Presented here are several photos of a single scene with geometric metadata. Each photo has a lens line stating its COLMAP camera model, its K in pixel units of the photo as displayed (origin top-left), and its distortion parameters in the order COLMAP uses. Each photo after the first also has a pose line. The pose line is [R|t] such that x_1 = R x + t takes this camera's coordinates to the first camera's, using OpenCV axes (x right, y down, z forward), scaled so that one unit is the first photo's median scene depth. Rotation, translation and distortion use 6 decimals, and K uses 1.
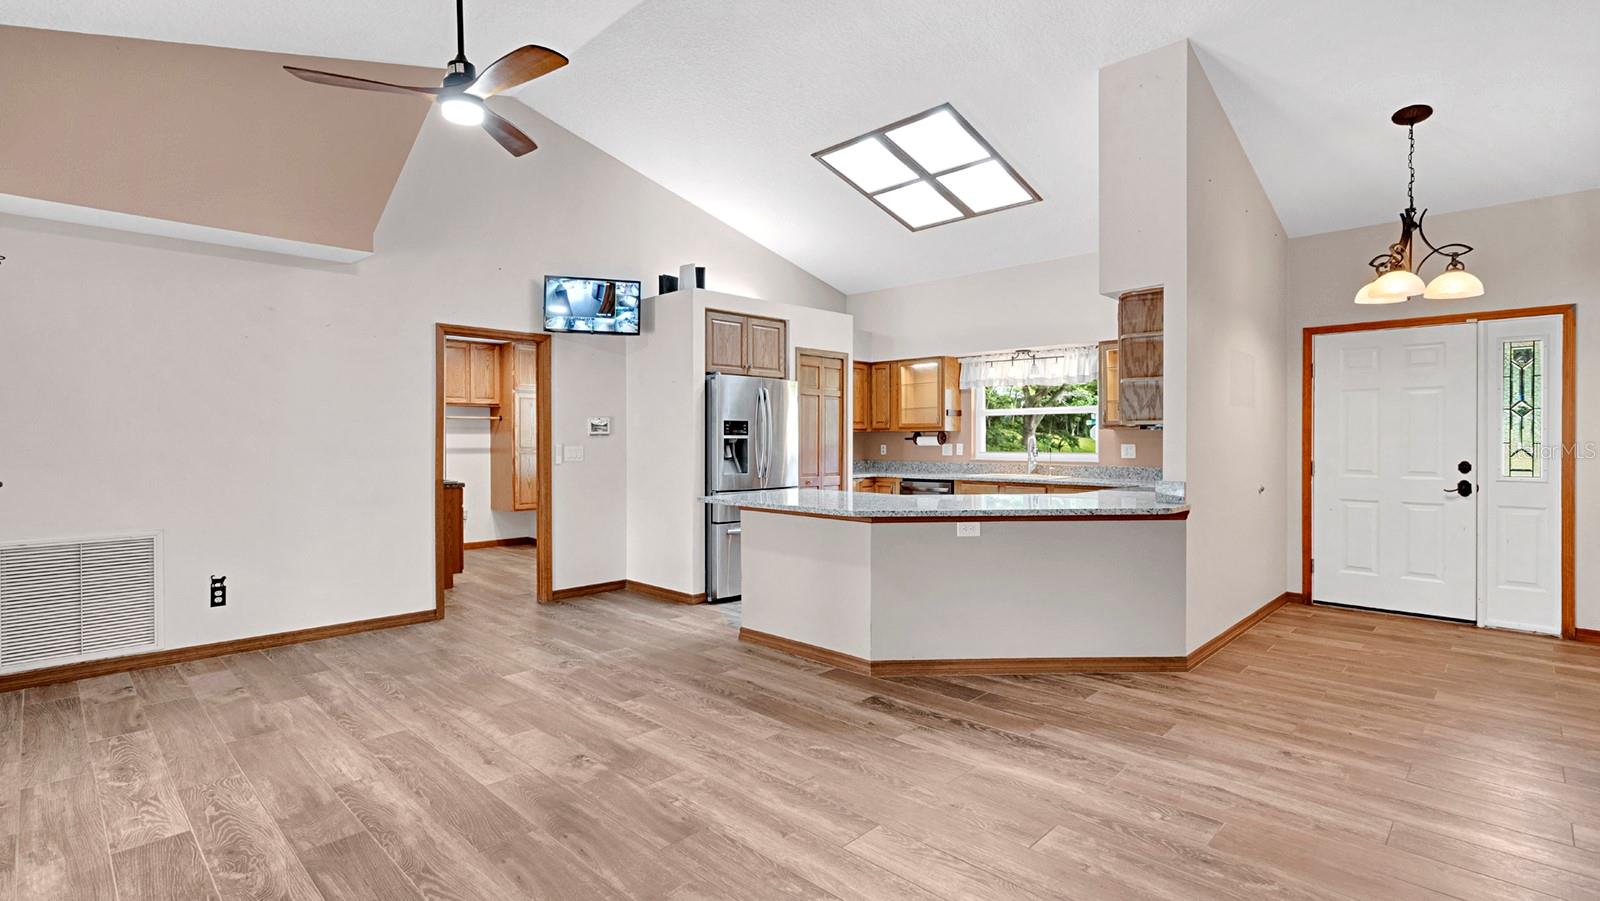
lens RADIAL K [[733.6, 0, 797.1], [0, 733.6, 440.3], [0, 0, 1]] dist [-0.000112, 0.000245]
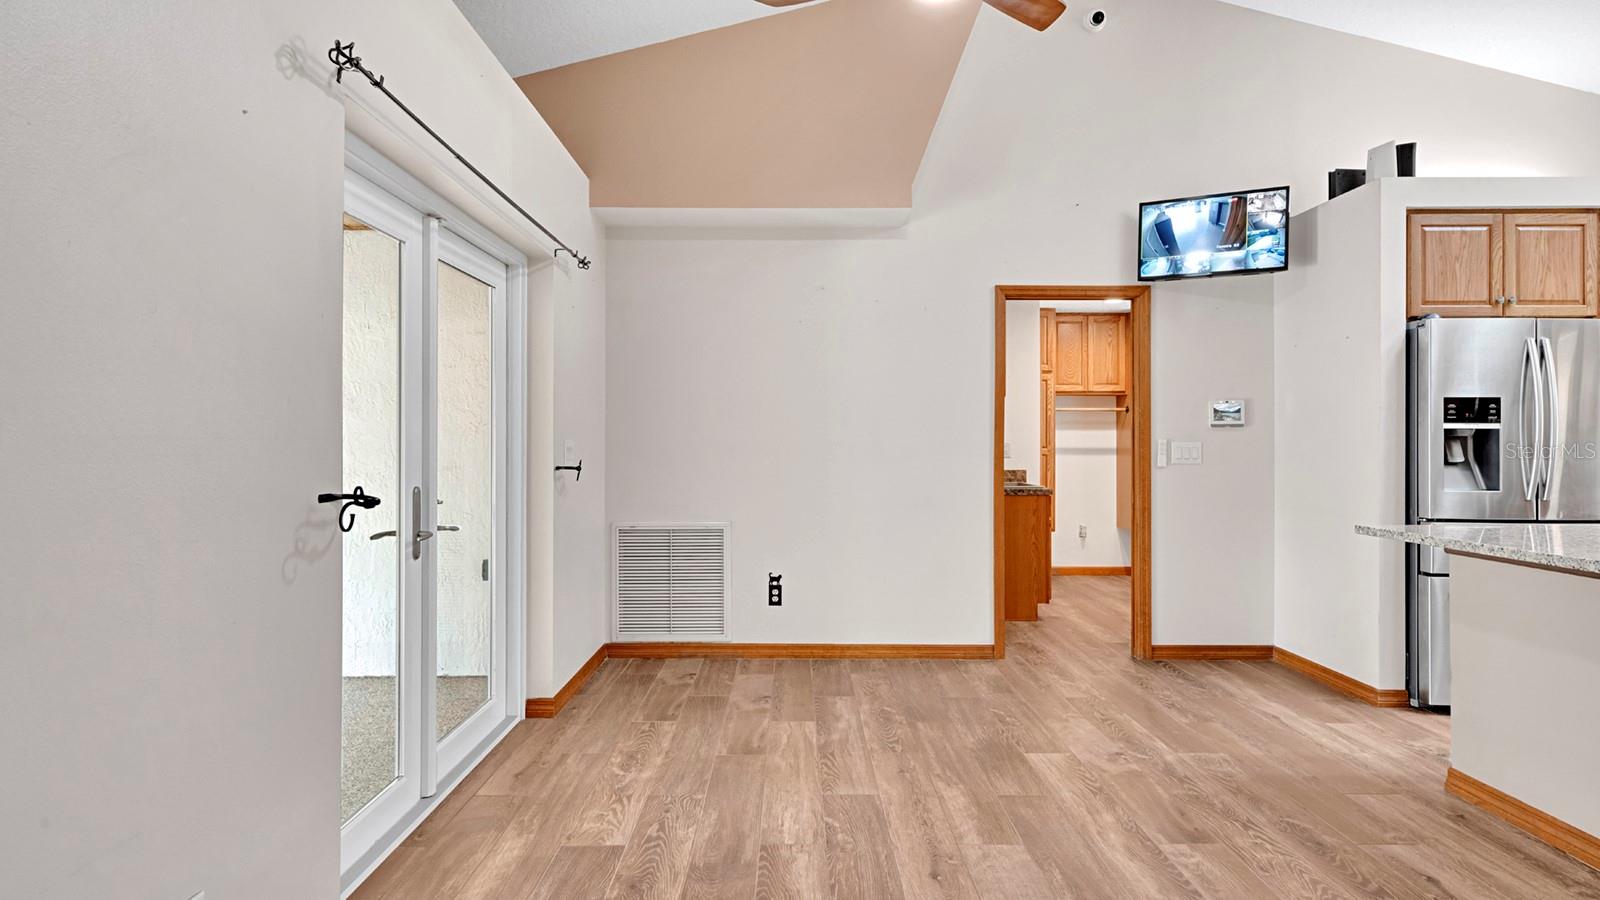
lens RADIAL K [[907.1, 0, 799.9], [0, 907.1, 439.7], [0, 0, 1]] dist [0.005360, 0.001494]
pose [[0.702295, -0.001031, -0.711886, 0.065930], [-0.002734, 0.999988, -0.004145, 0.013163], [0.711881, 0.004858, 0.702283, 0.170062]]
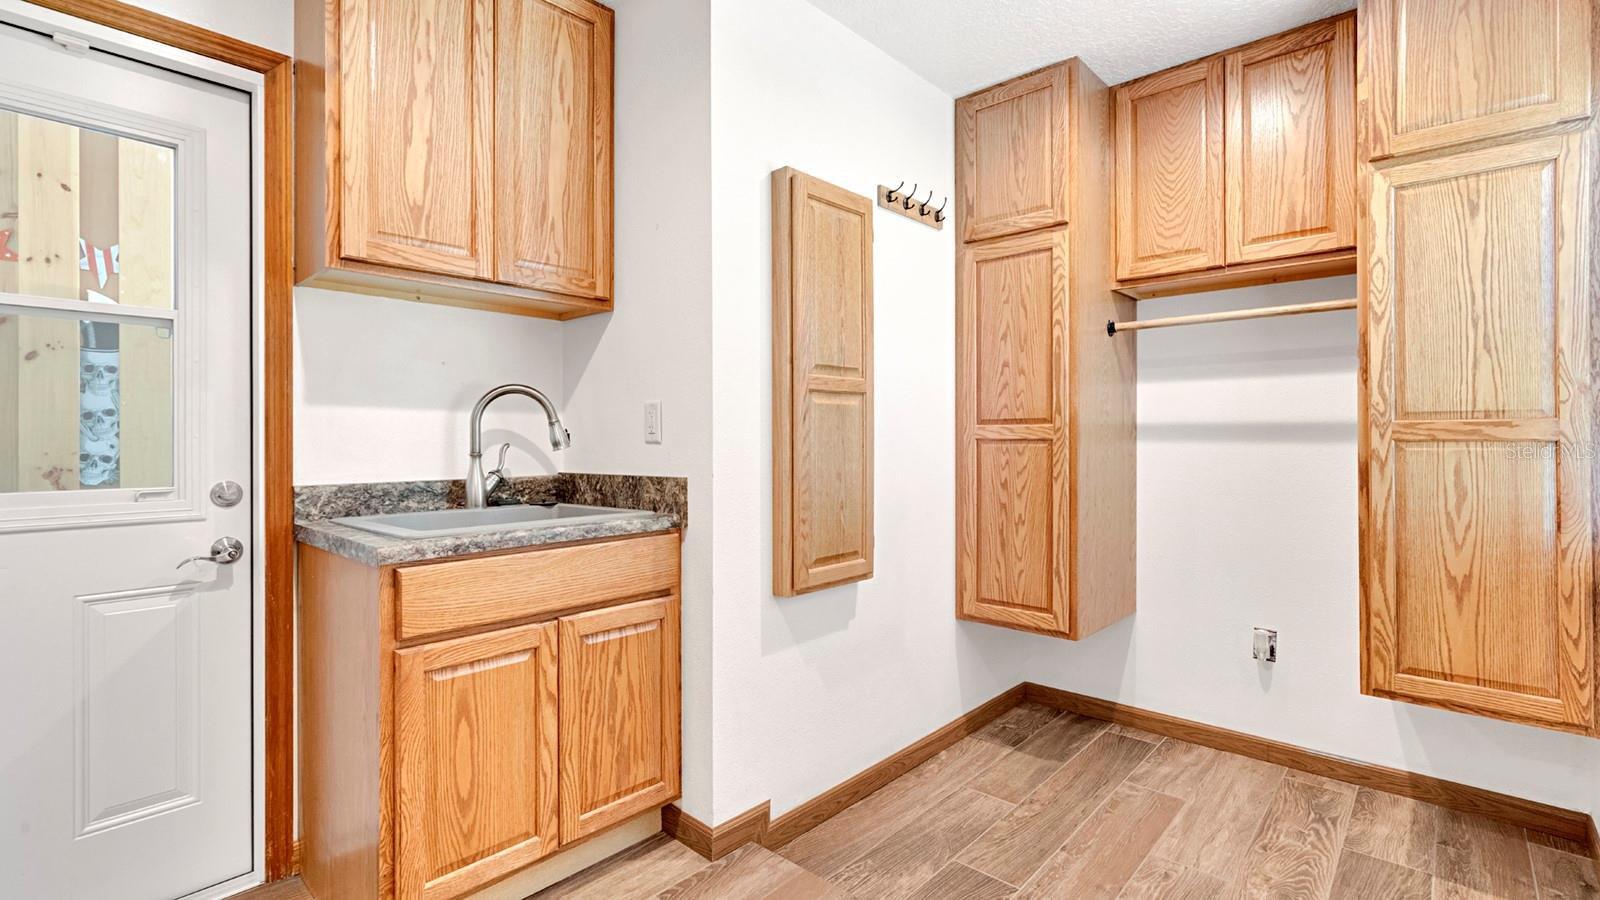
lens RADIAL K [[733.6, 0, 802.4], [0, 733.6, 446.3], [0, 0, 1]] dist [-0.000112, 0.000245]
pose [[0.028880, 0.000160, -0.999583, -0.311442], [0.000006, 1.000000, 0.000161, 0.039247], [0.999583, -0.000011, 0.028880, 1.580485]]
